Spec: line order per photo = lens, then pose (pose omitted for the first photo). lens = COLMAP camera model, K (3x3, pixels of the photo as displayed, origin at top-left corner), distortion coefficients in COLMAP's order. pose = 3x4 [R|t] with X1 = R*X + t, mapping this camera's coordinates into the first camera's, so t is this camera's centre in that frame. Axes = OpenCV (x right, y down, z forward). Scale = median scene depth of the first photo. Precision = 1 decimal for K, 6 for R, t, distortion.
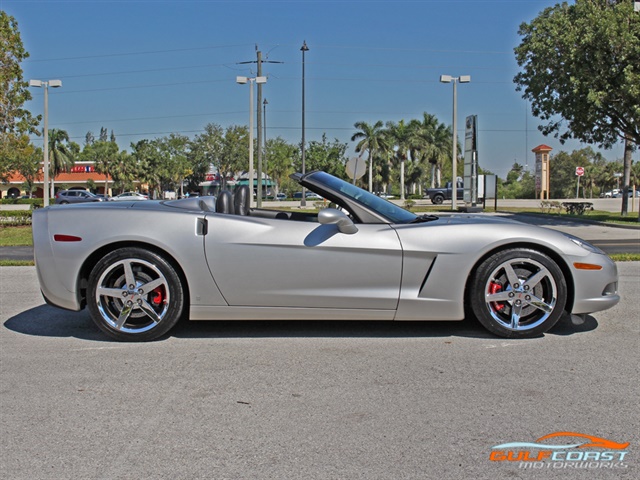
lens RADIAL K [[891.8, 0, 314.9], [0, 891.8, 239.4], [0, 0, 1]] dist [-0.078133, 0.000000]
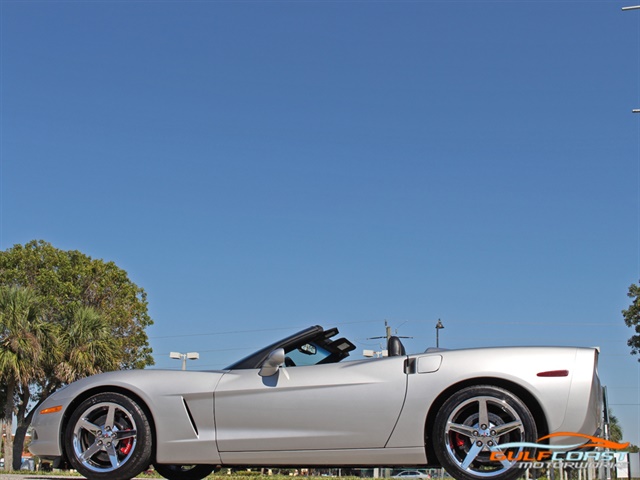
lens RADIAL K [[860.1, 0, 313.4], [0, 860.1, 245.3], [0, 0, 1]] dist [-0.077403, 0.000000]
pose [[0.978994, -0.026522, -0.202155, 0.080694], [-0.039732, 0.947677, -0.316749, 0.024704], [0.199978, 0.318128, 0.926717, 0.047653]]
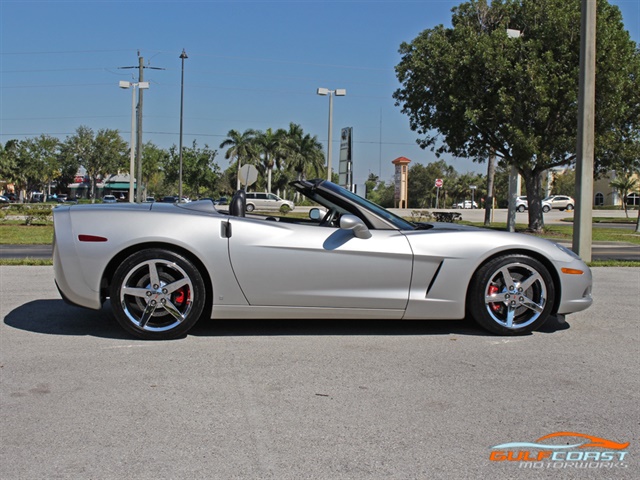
lens RADIAL K [[860.1, 0, 317.2], [0, 860.1, 260.9], [0, 0, 1]] dist [-0.077403, 0.000000]
pose [[0.986235, 0.012642, 0.164869, -0.032078], [-0.015956, 0.999696, 0.018791, 0.000318], [-0.164581, -0.021163, 0.986137, -0.002211]]
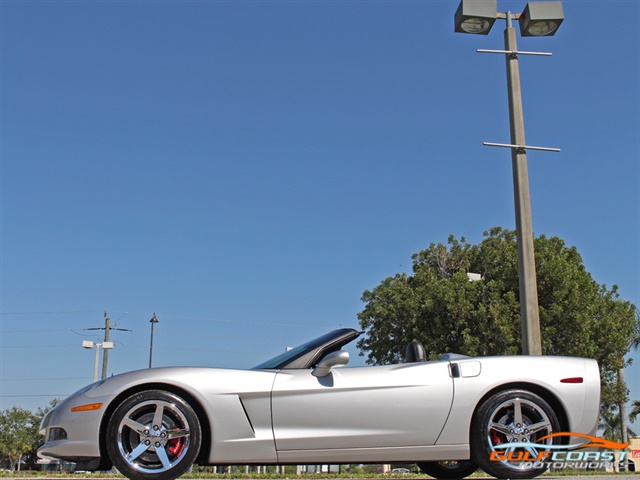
lens RADIAL K [[860.1, 0, 321.8], [0, 860.1, 239.6], [0, 0, 1]] dist [-0.077403, 0.000000]
pose [[0.983645, 0.055028, 0.171504, 0.005892], [0.003355, 0.946424, -0.322909, 0.025908], [-0.180085, 0.318203, 0.930761, 0.039565]]
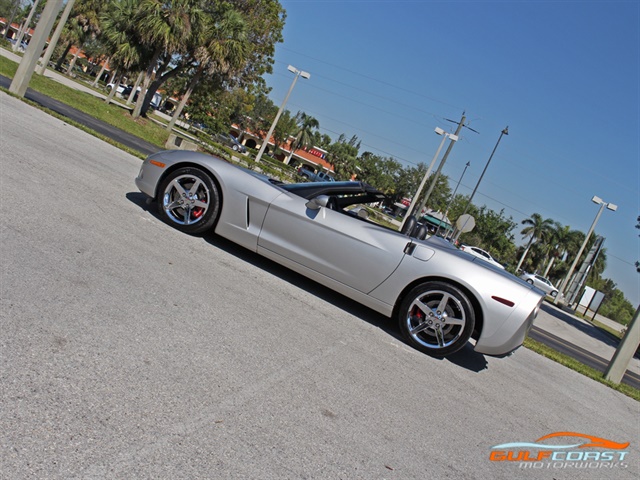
lens RADIAL K [[712.6, 0, 314.0], [0, 712.6, 236.4], [0, 0, 1]] dist [-0.100503, 0.000000]
pose [[0.870456, 0.431642, -0.236626, 0.085261], [-0.437402, 0.898751, 0.030426, -0.003518], [0.225801, 0.077016, 0.971124, 0.029169]]
